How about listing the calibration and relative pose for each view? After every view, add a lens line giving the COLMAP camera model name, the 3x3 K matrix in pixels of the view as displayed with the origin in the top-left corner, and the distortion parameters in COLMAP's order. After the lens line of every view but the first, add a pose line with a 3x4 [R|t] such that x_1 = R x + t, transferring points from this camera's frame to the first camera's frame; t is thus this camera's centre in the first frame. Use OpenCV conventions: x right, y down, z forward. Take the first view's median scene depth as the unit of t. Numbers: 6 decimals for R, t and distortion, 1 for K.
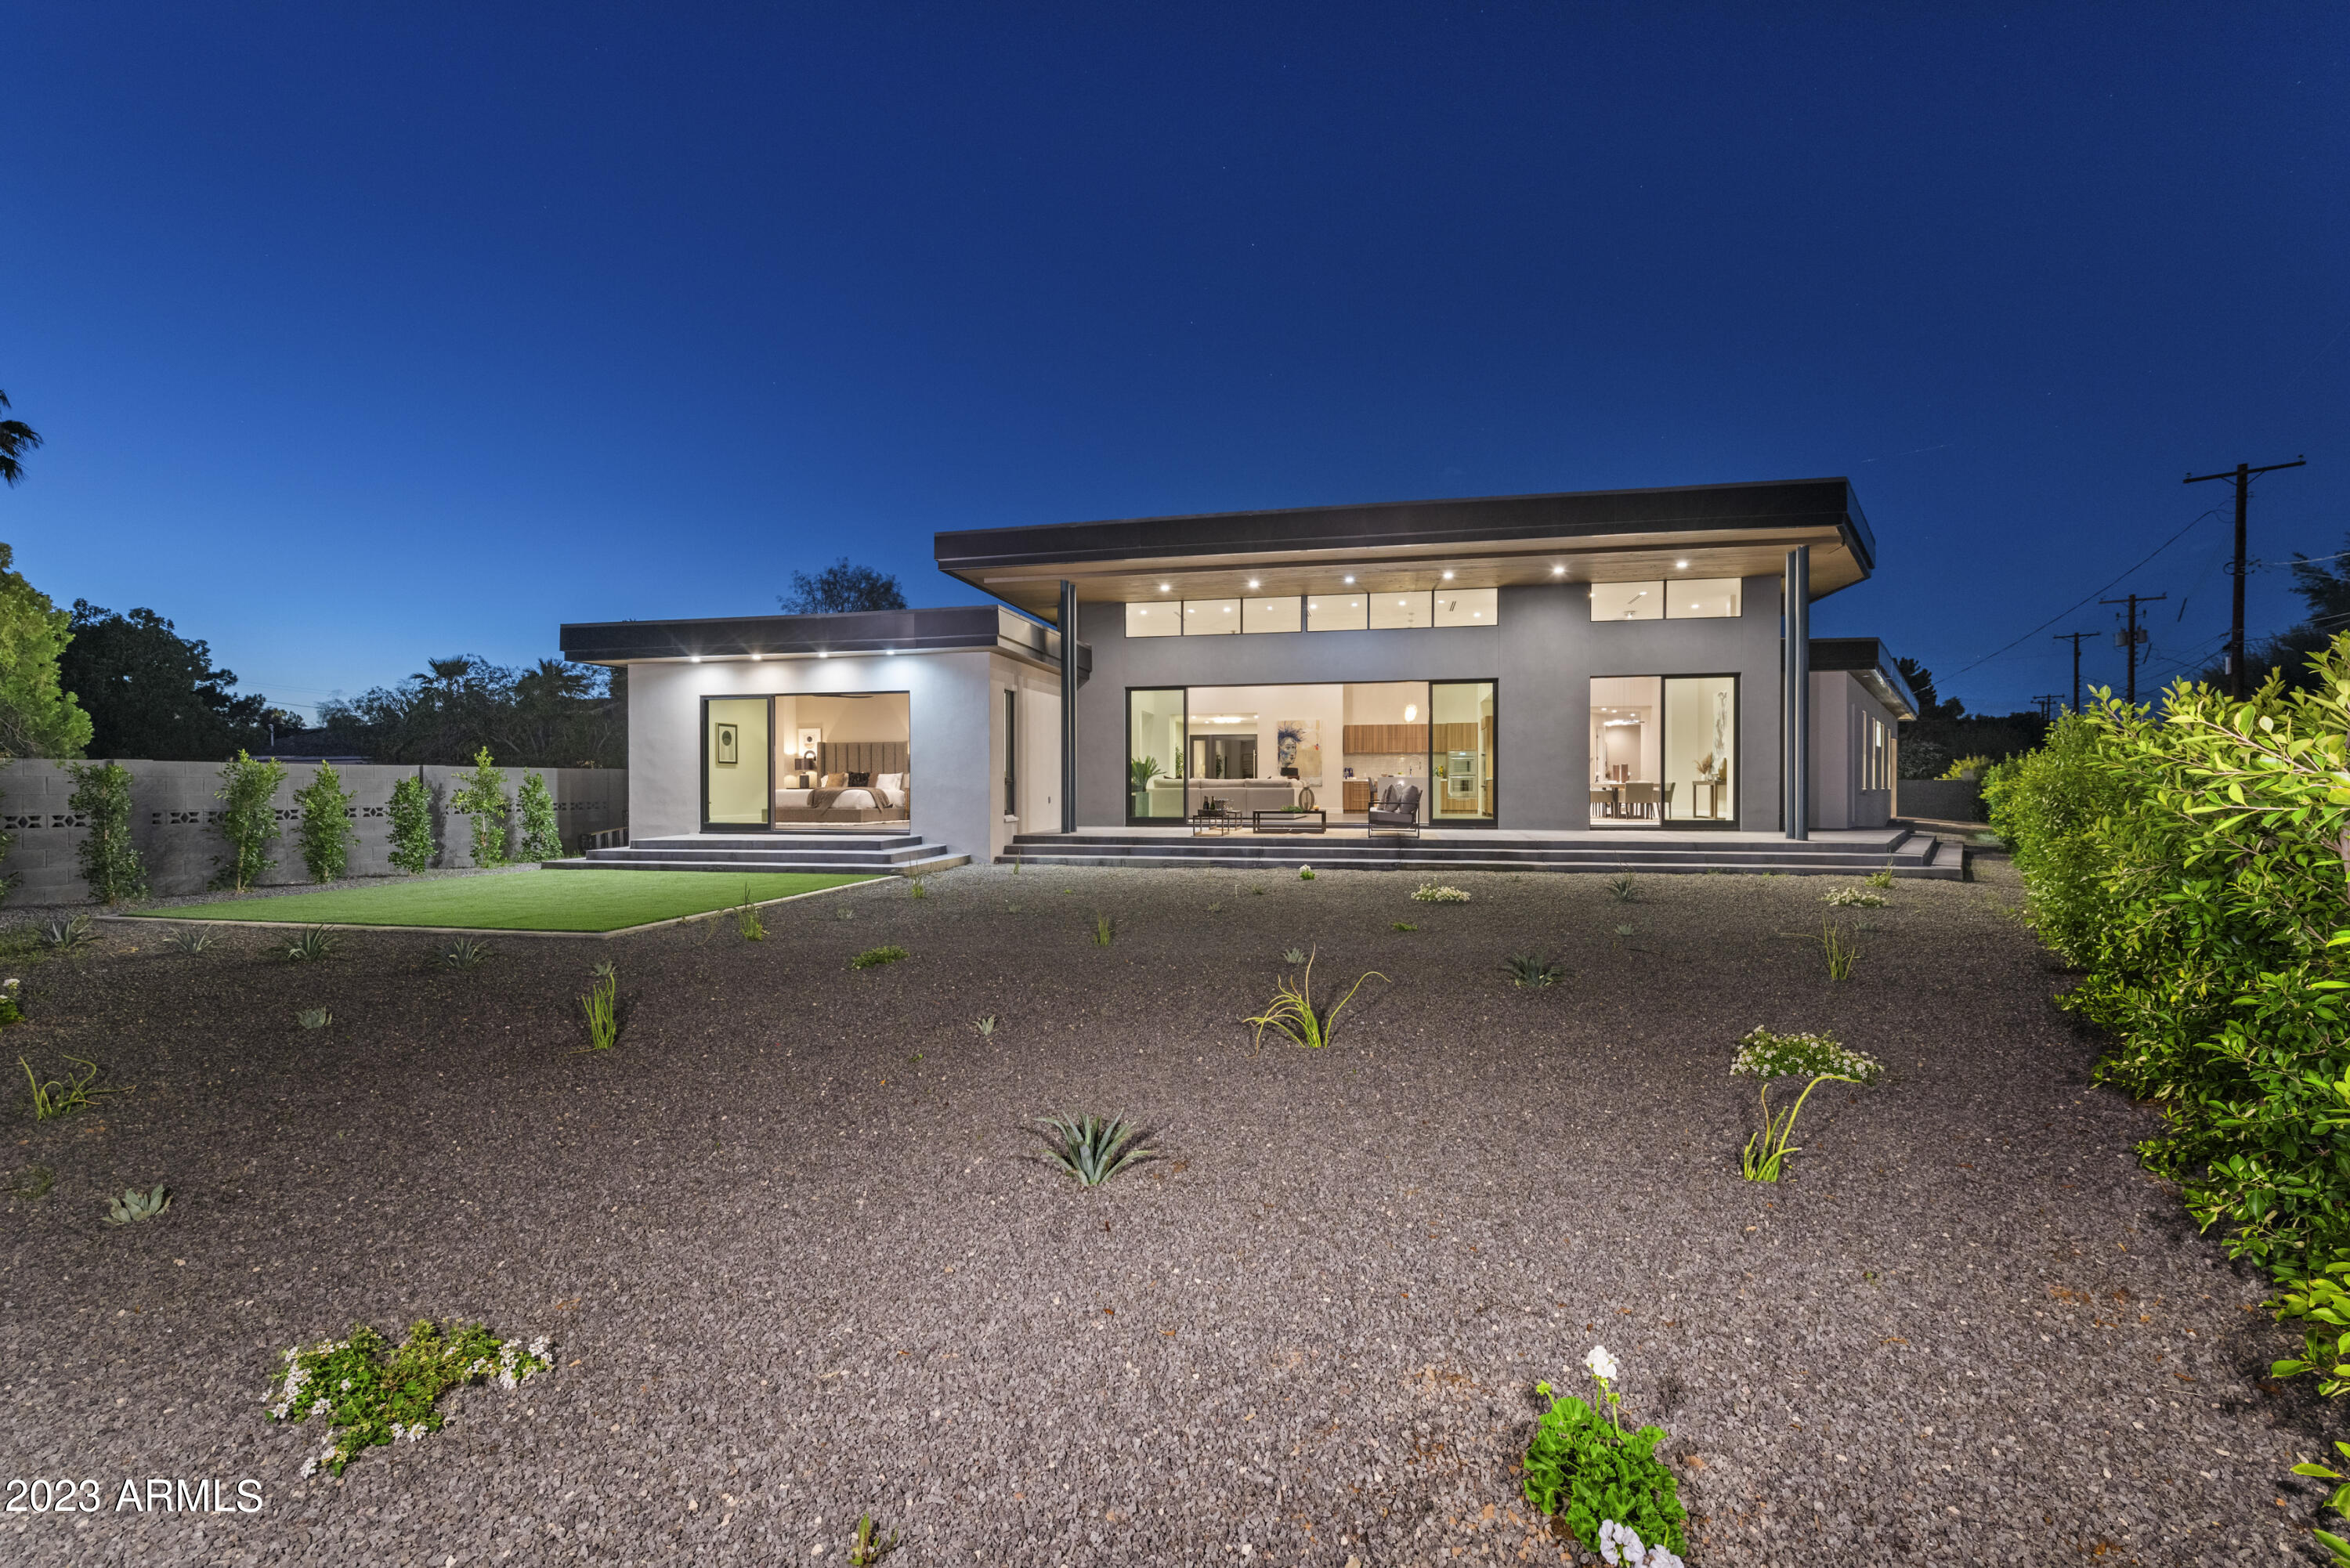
lens RADIAL K [[1091.3, 0, 1150.1], [0, 1091.3, 799.6], [0, 0, 1]] dist [0.005410, -0.002440]
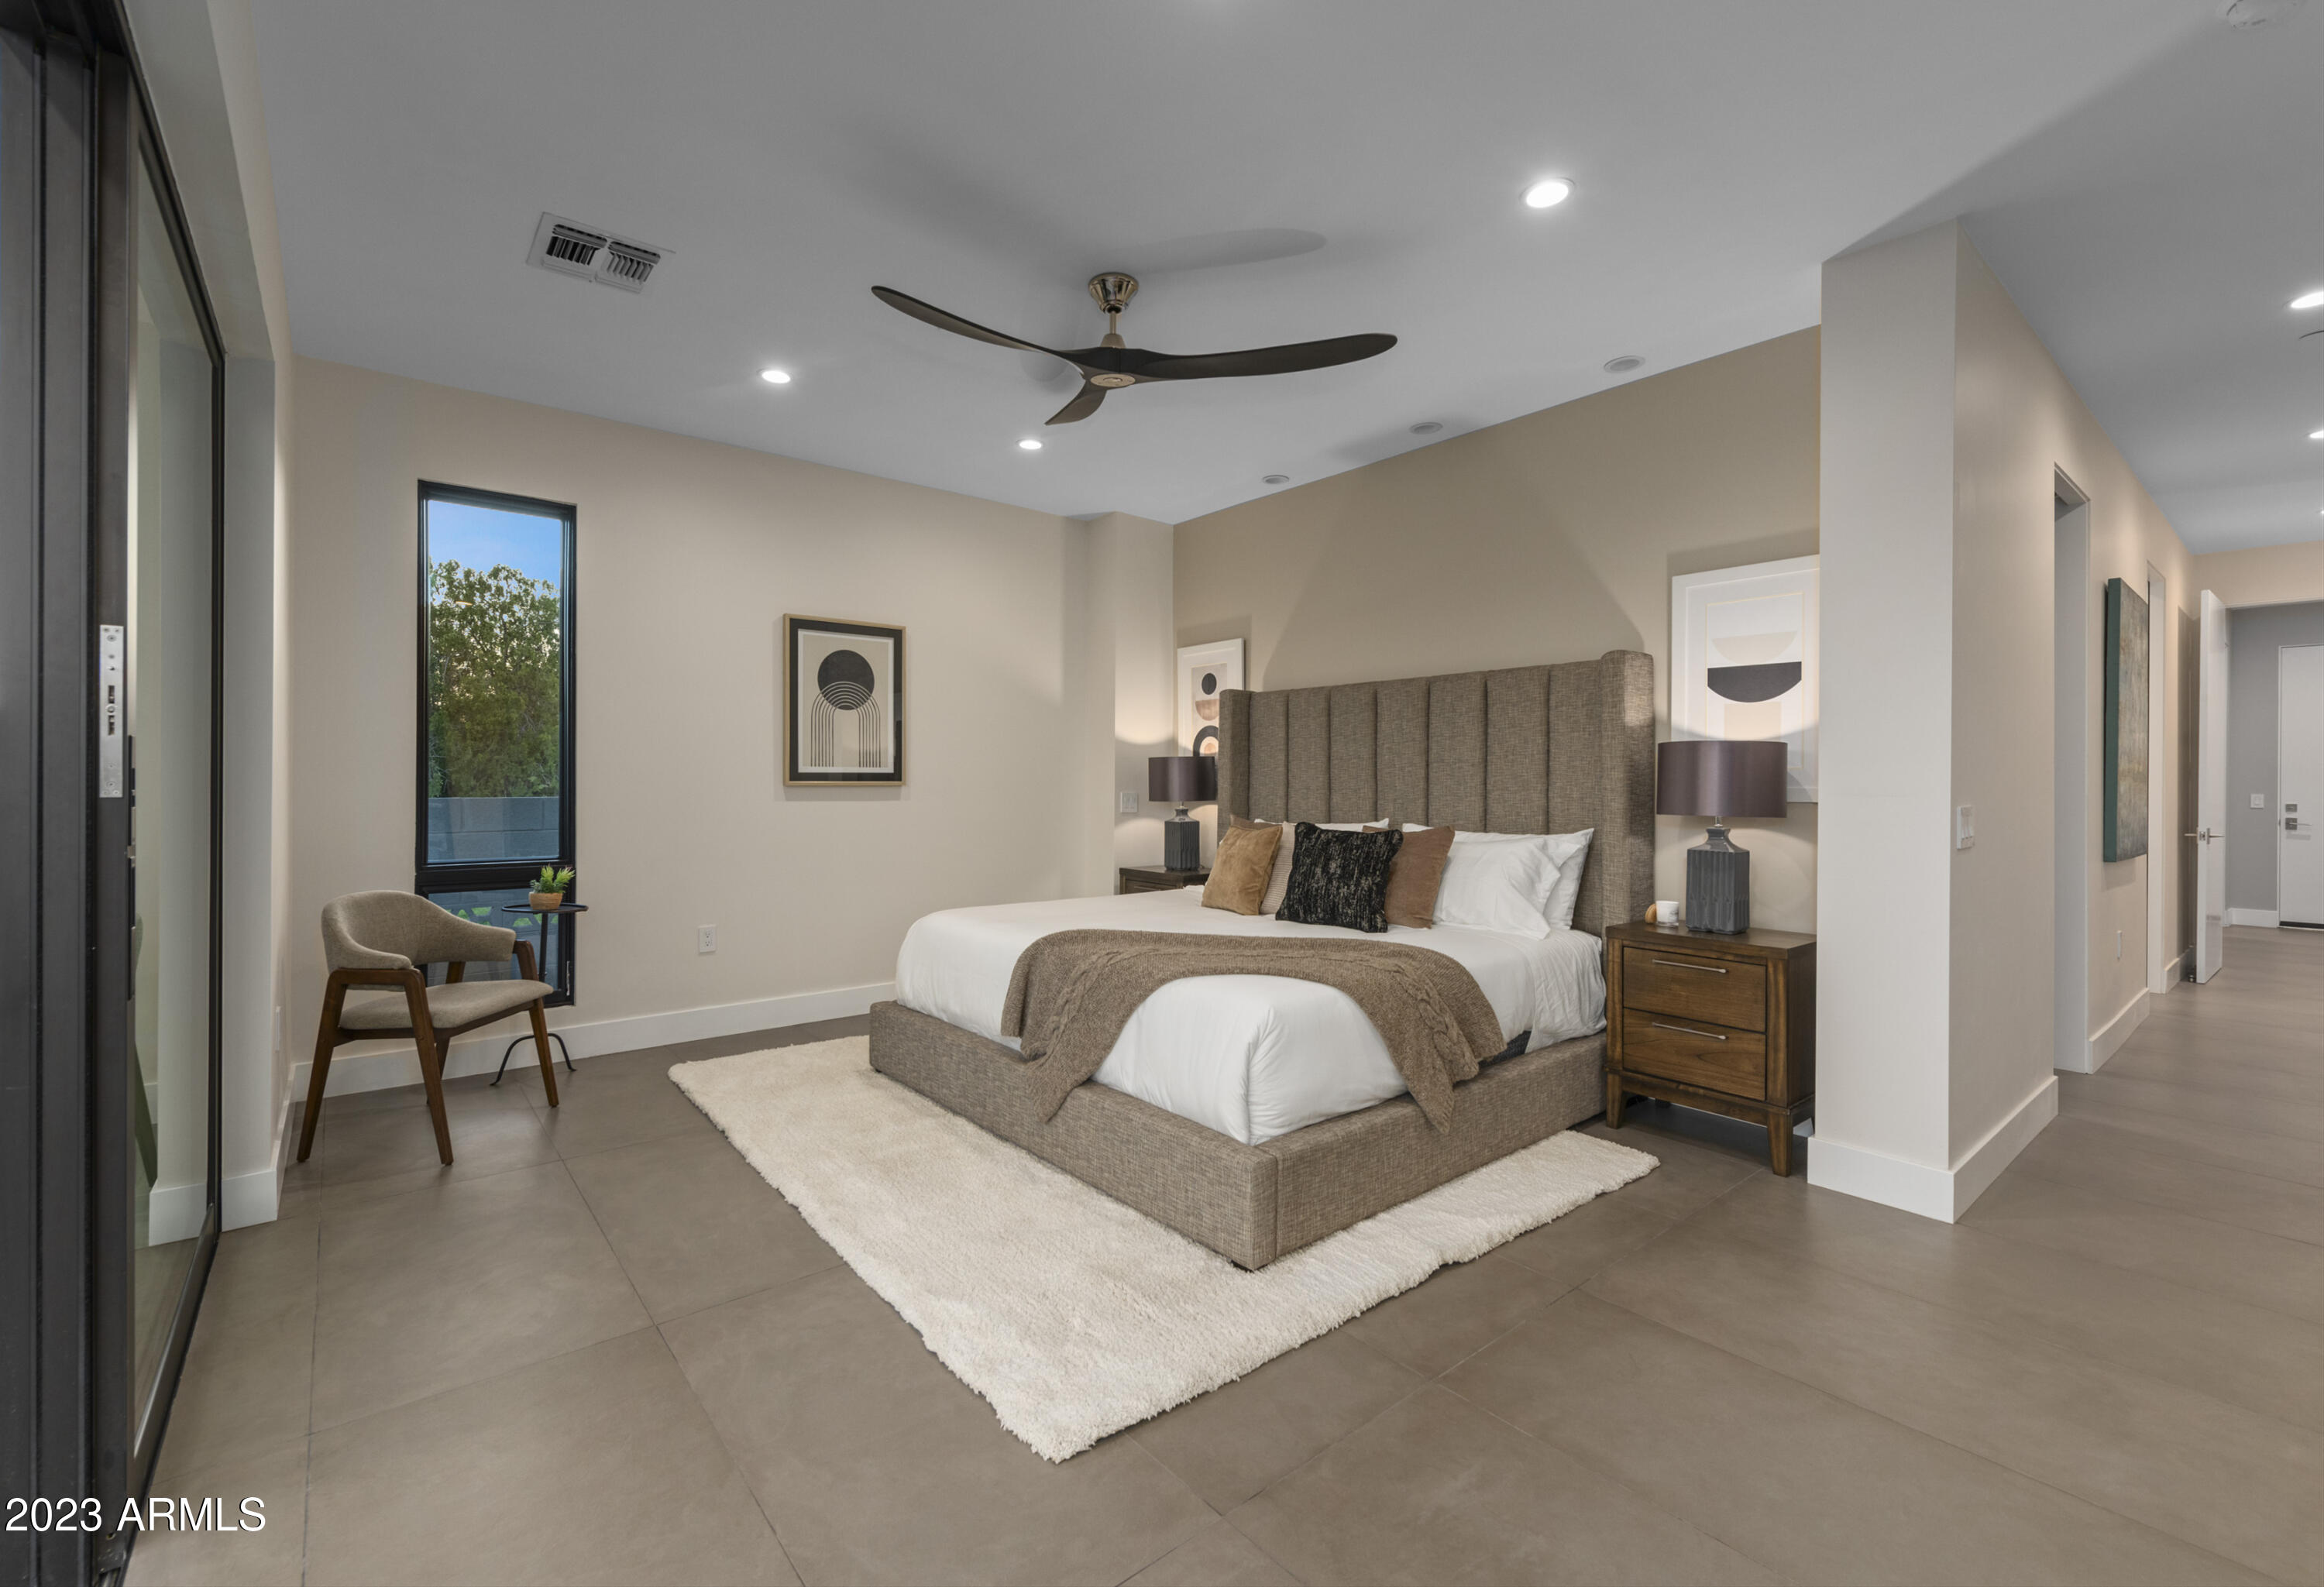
lens RADIAL K [[983.1, 0, 1116.8], [0, 983.1, 772.1], [0, 0, 1]] dist [-0.002301, -0.000110]
pose [[0.794081, -0.000240, -0.607811, -0.215301], [-0.014102, 0.999723, -0.018819, -0.034210], [0.607648, 0.023515, 0.793858, 0.931370]]
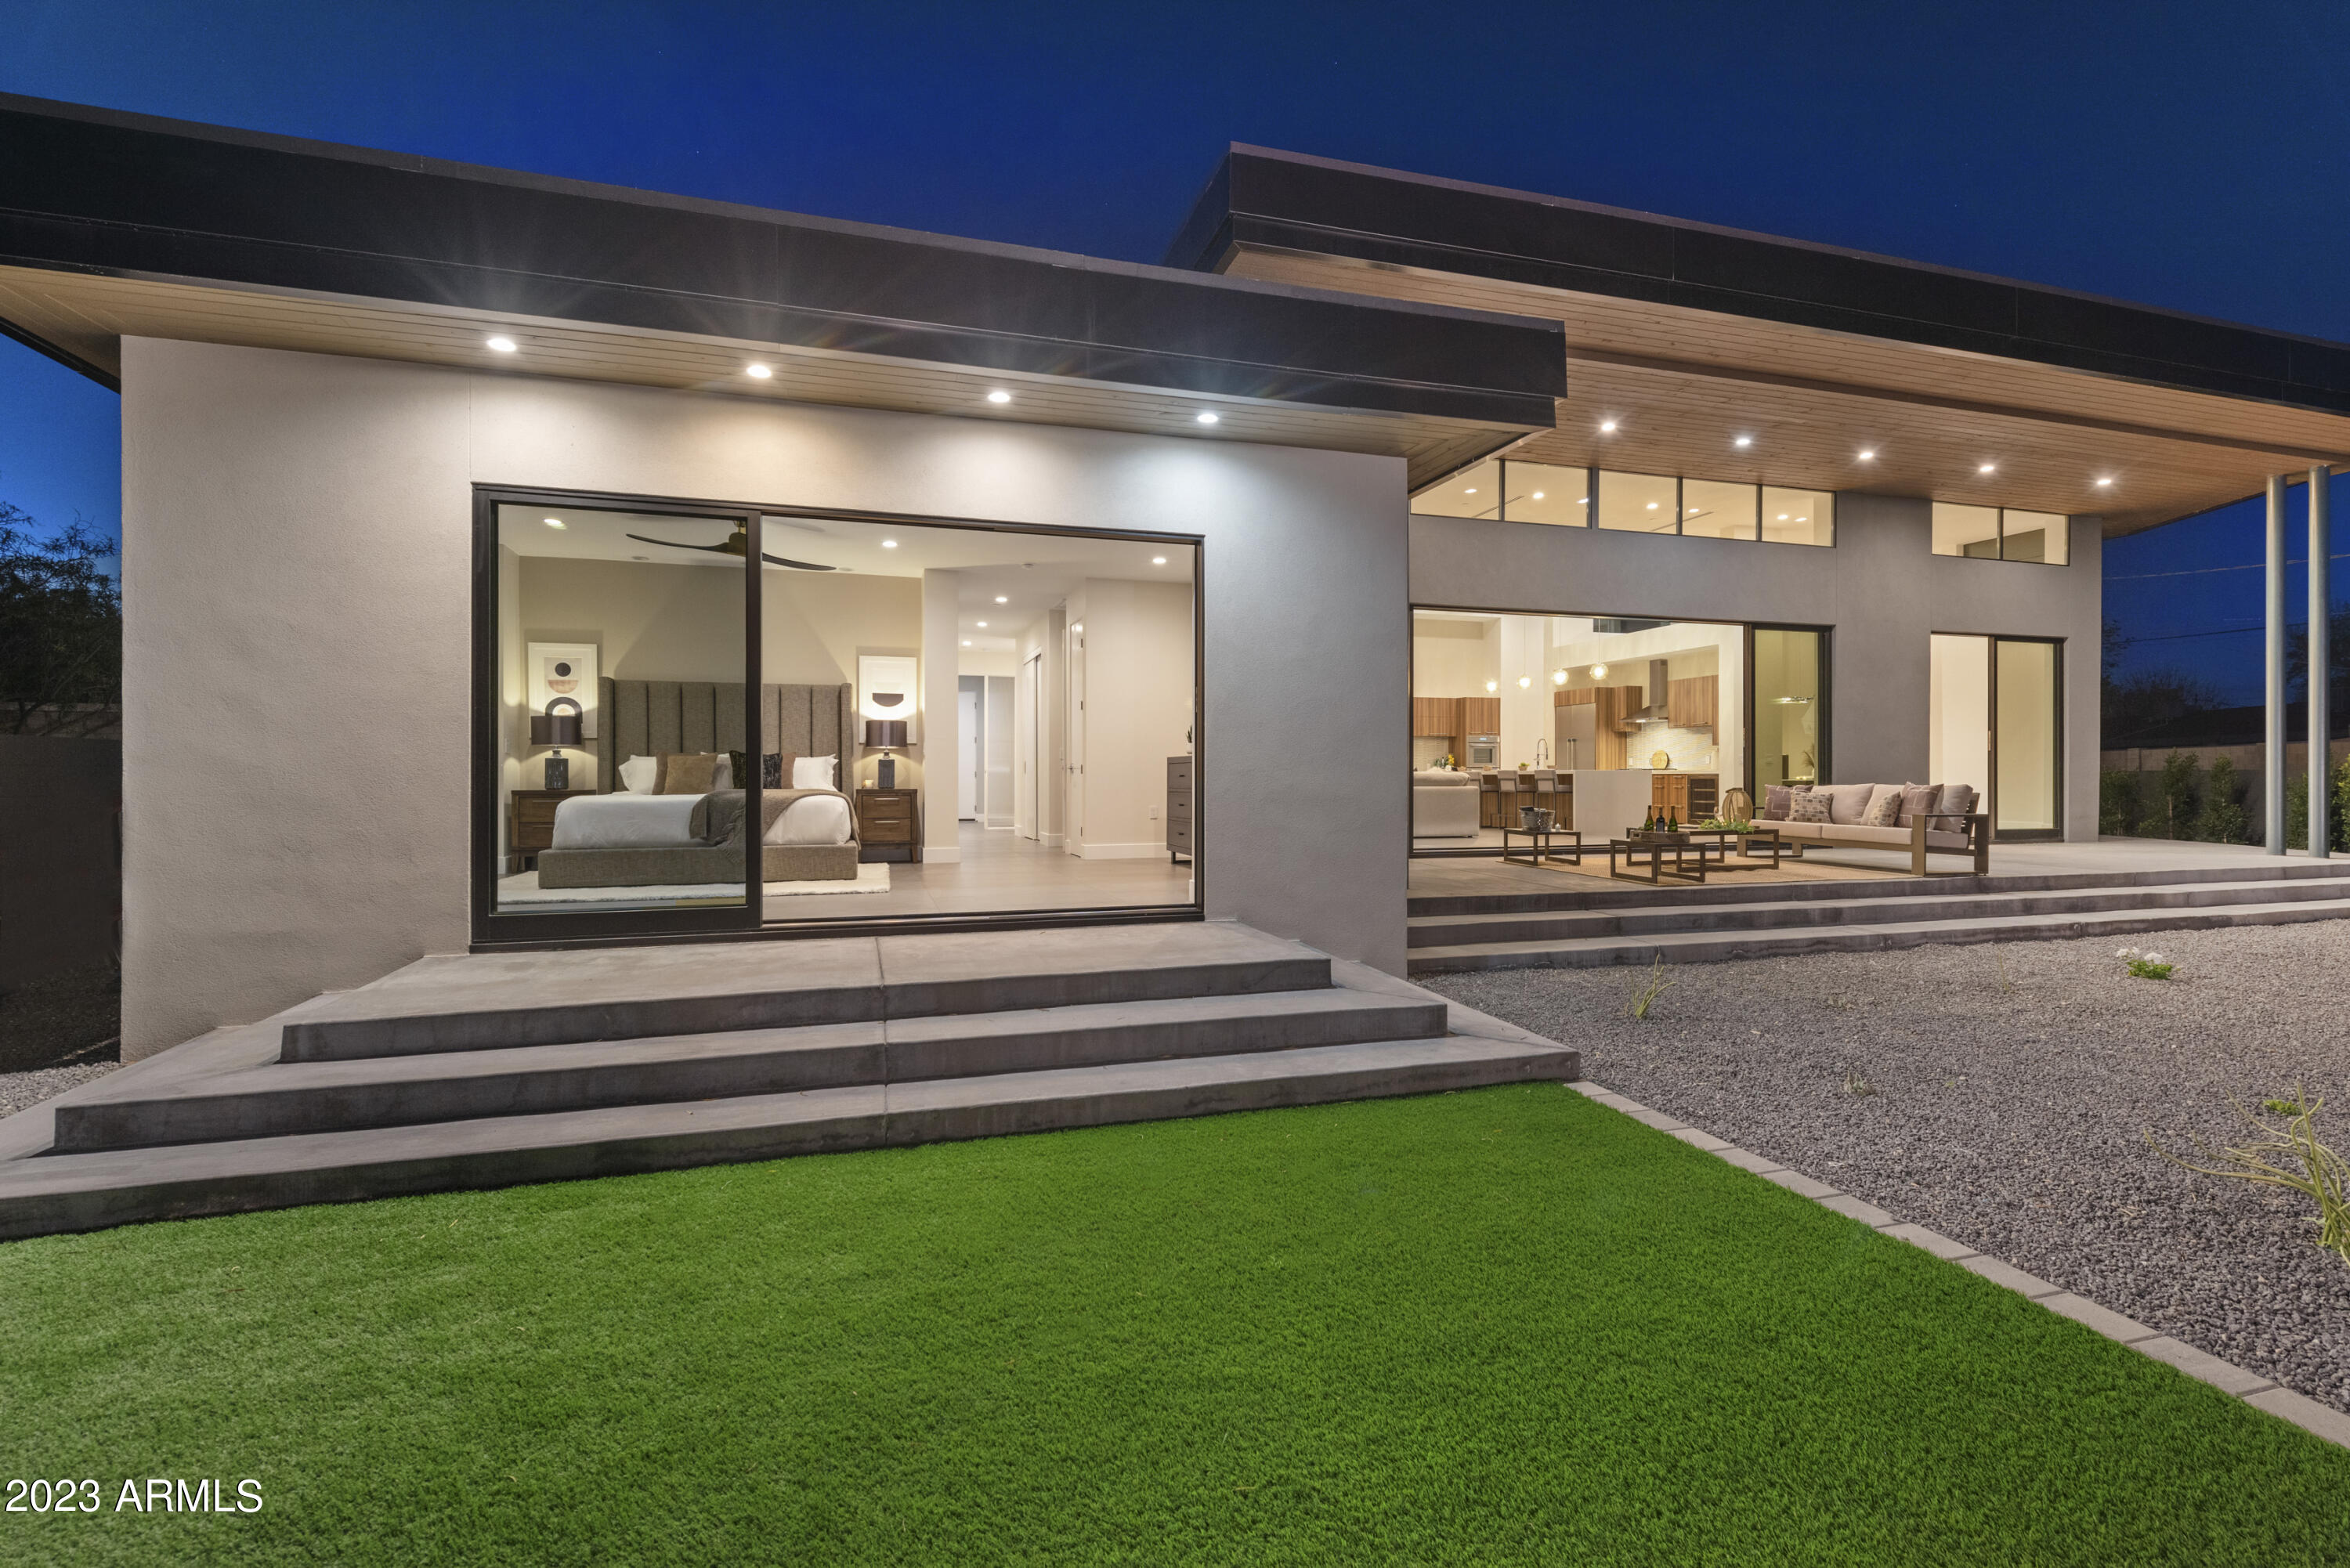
lens RADIAL K [[1091.3, 0, 1161.3], [0, 1091.3, 785.4], [0, 0, 1]] dist [0.005410, -0.002440]
pose [[0.860124, -0.002316, 0.510080, -0.383729], [0.005078, 0.999979, -0.004022, -0.010957], [-0.510060, 0.006050, 0.860118, 0.621070]]
